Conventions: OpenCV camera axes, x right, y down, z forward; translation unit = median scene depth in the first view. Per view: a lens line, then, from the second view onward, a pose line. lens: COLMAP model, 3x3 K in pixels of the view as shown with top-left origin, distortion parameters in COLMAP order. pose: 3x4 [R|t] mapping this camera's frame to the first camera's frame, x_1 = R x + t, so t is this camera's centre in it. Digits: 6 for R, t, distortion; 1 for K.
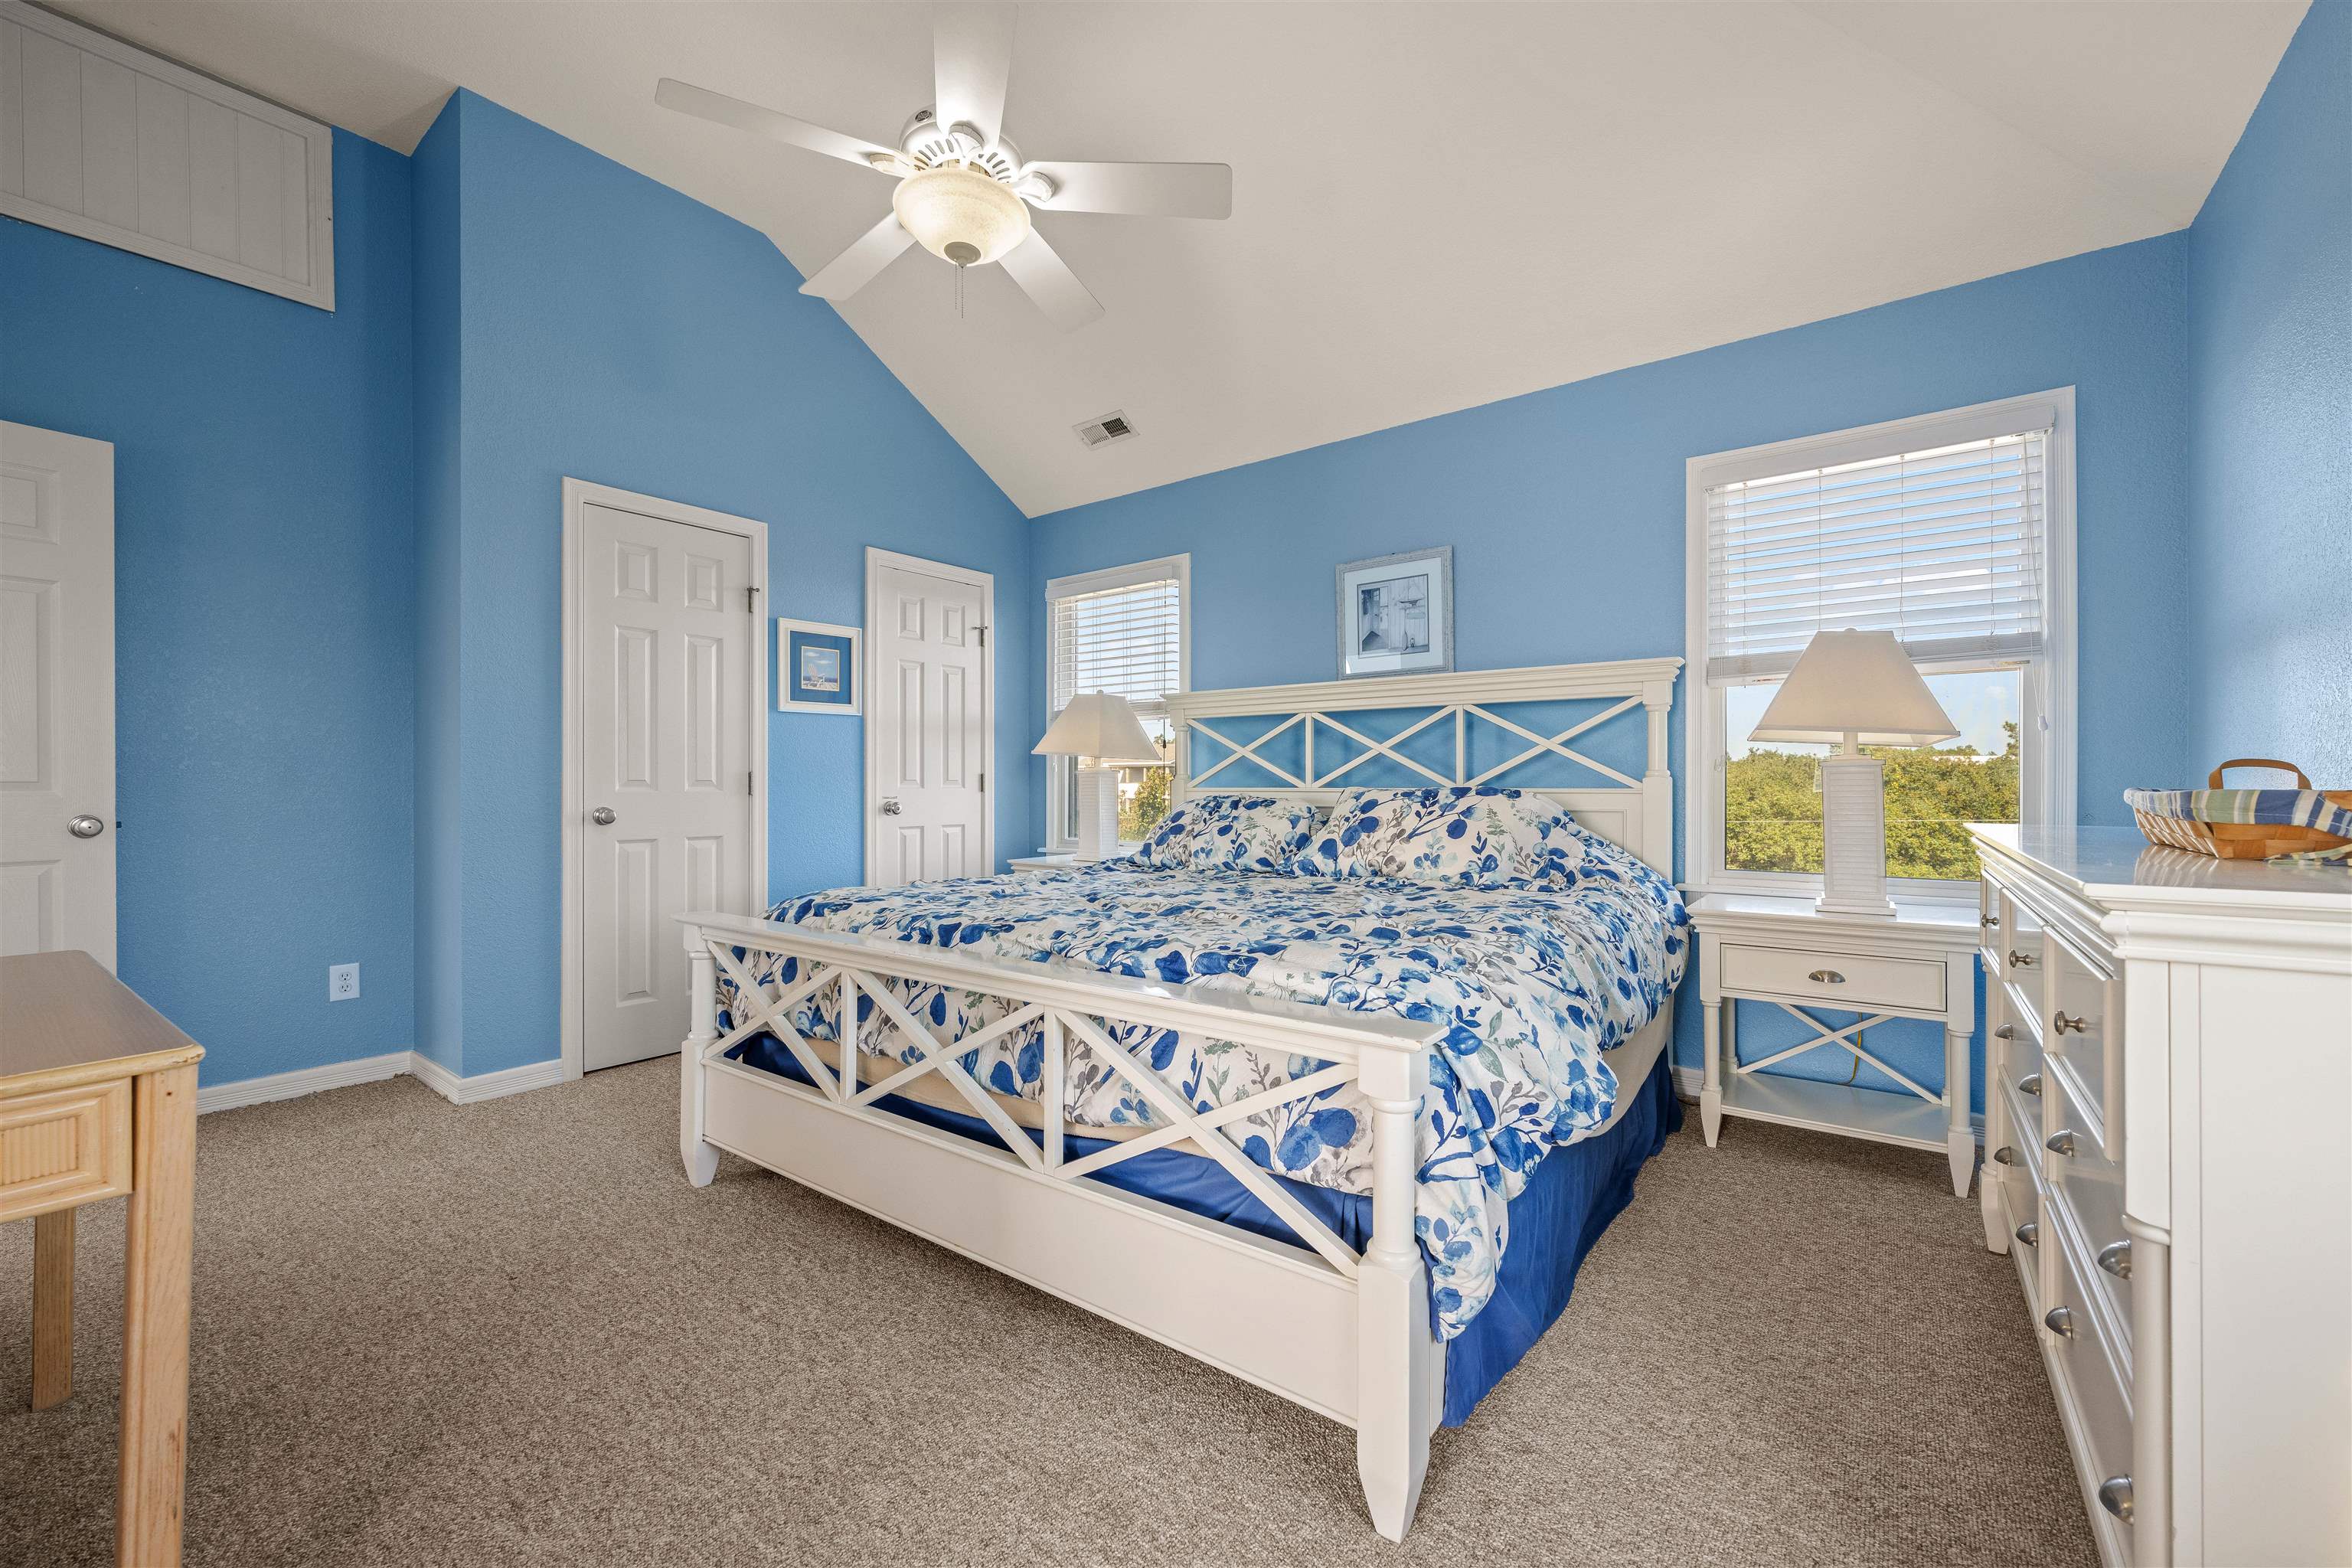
lens RADIAL K [[956.0, 0, 1180.4], [0, 956.0, 779.3], [0, 0, 1]] dist [0.008614, -0.000064]
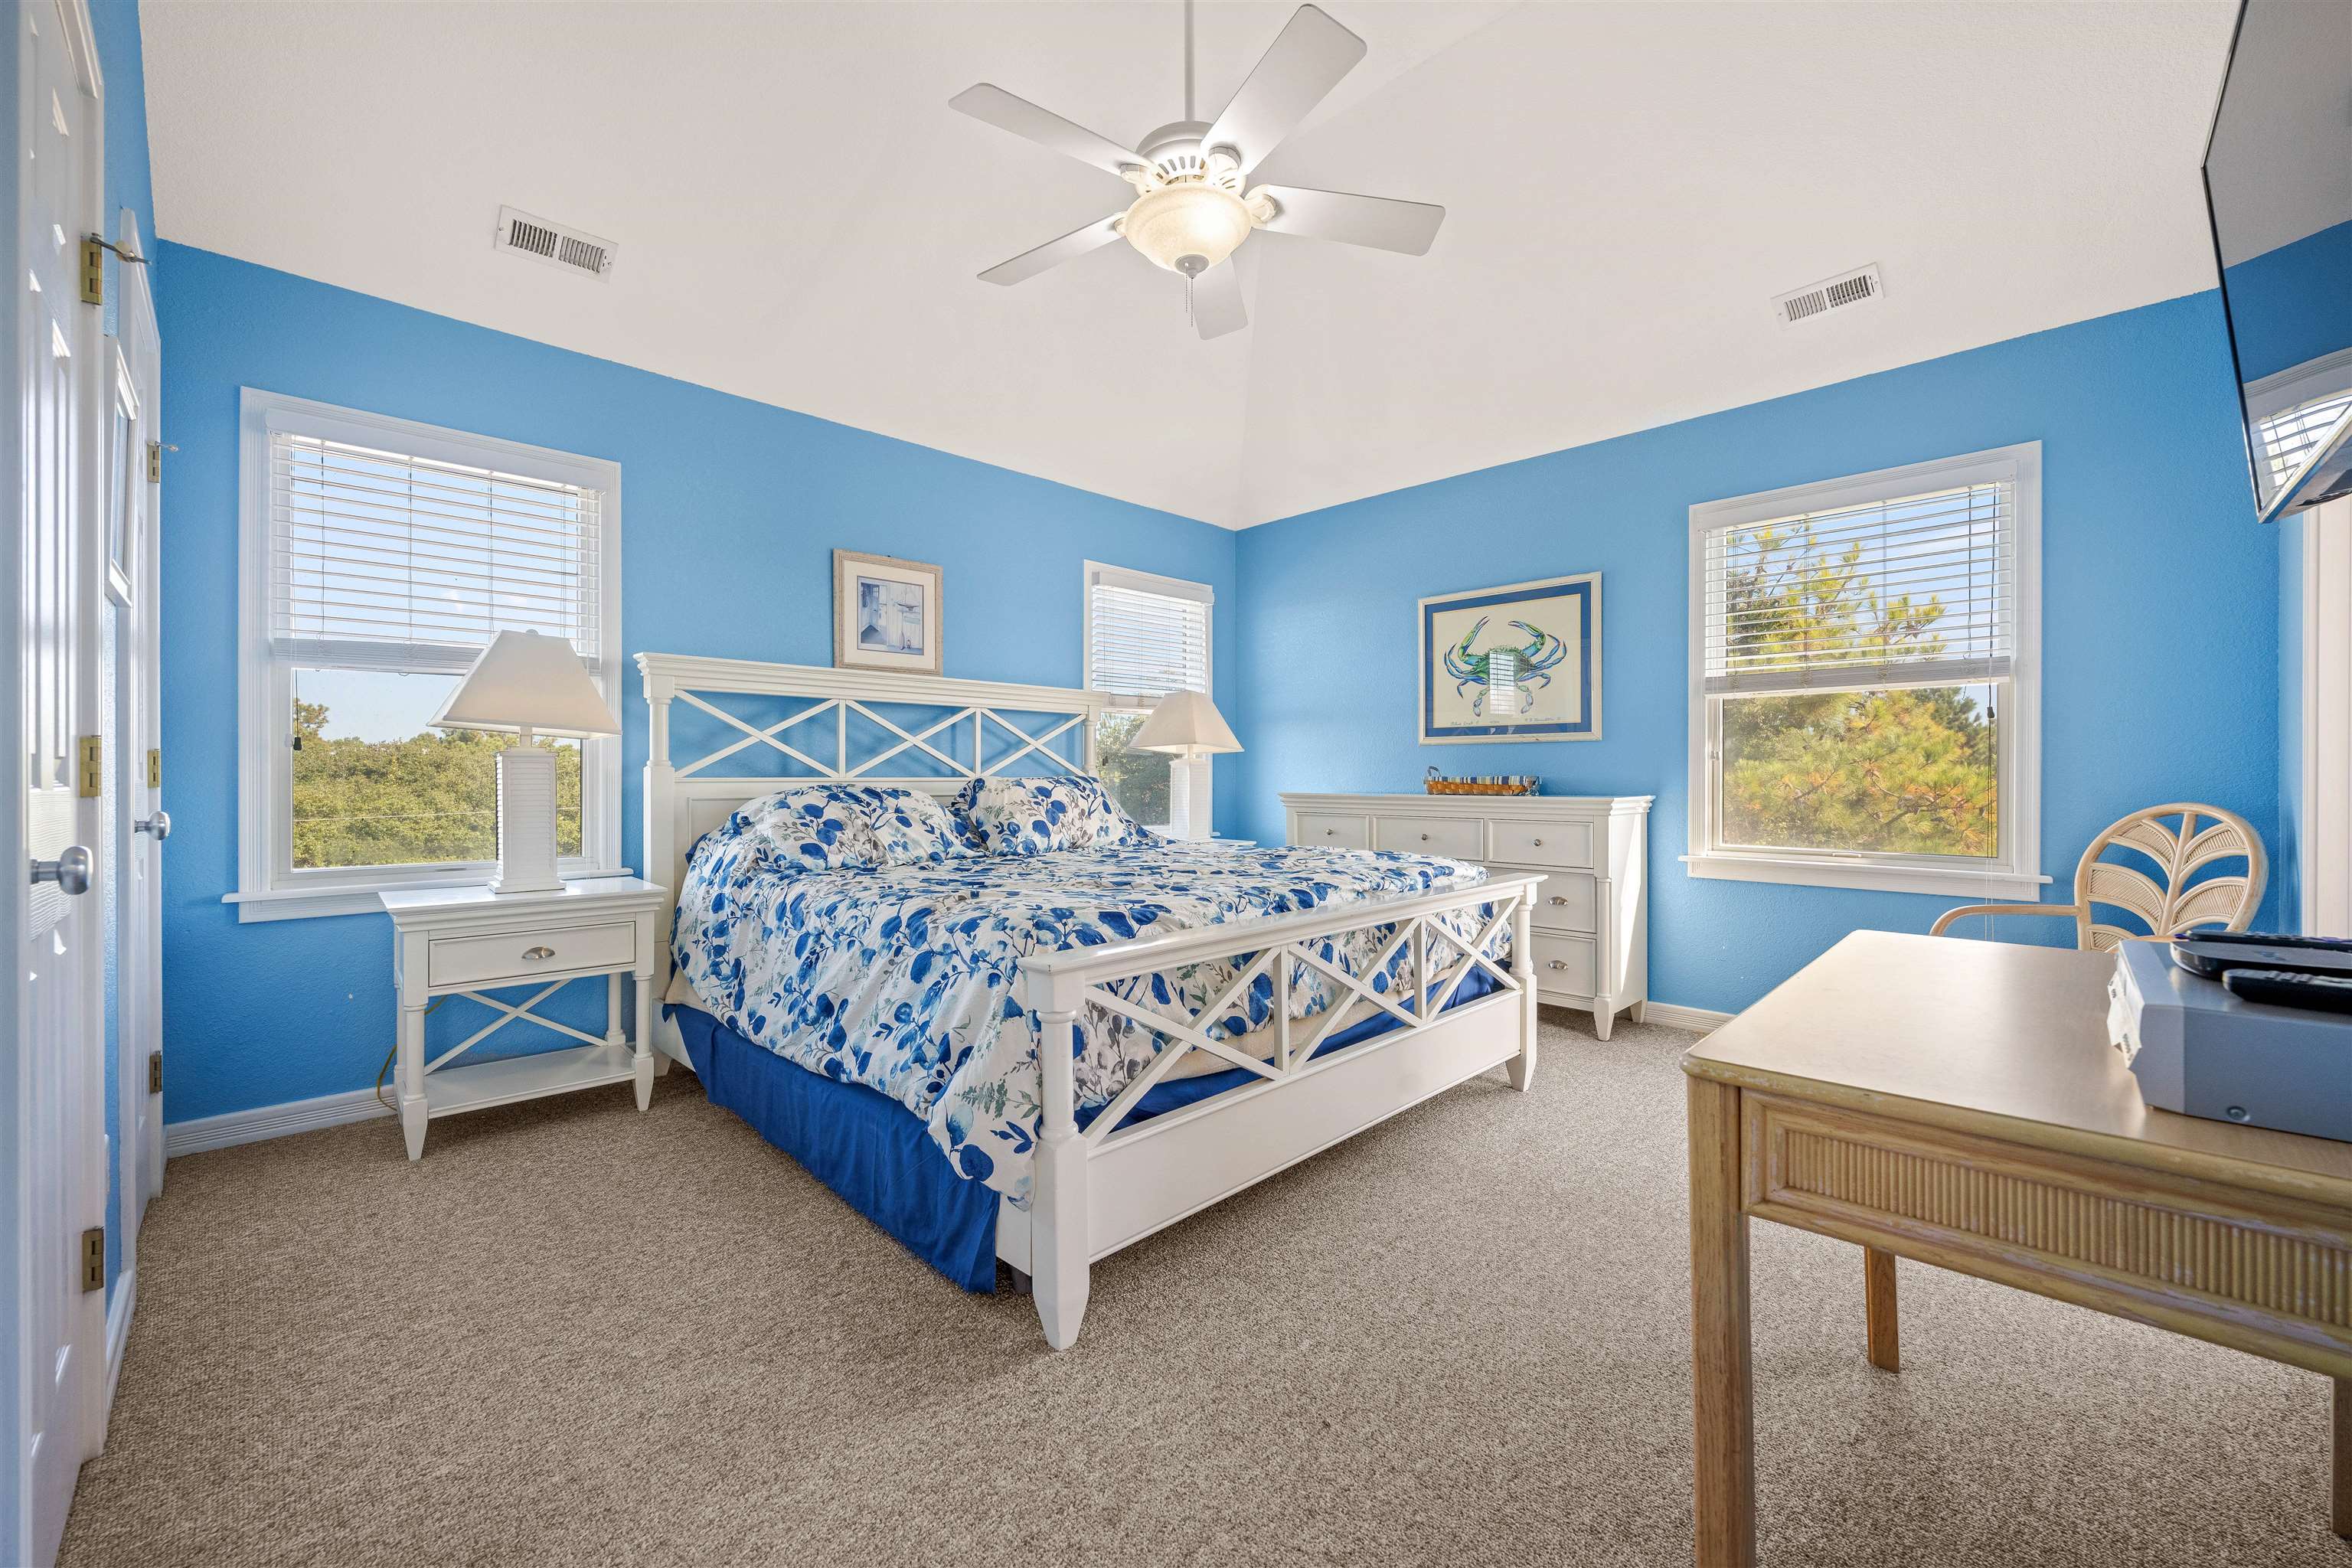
lens RADIAL K [[939.7, 0, 1179.8], [0, 939.7, 792.7], [0, 0, 1]] dist [0.002095, 0.000119]
pose [[0.141656, -0.017832, 0.989755, -0.782924], [-0.014169, 0.999699, 0.020039, 0.001829], [-0.989815, -0.016862, 0.141360, 0.534421]]
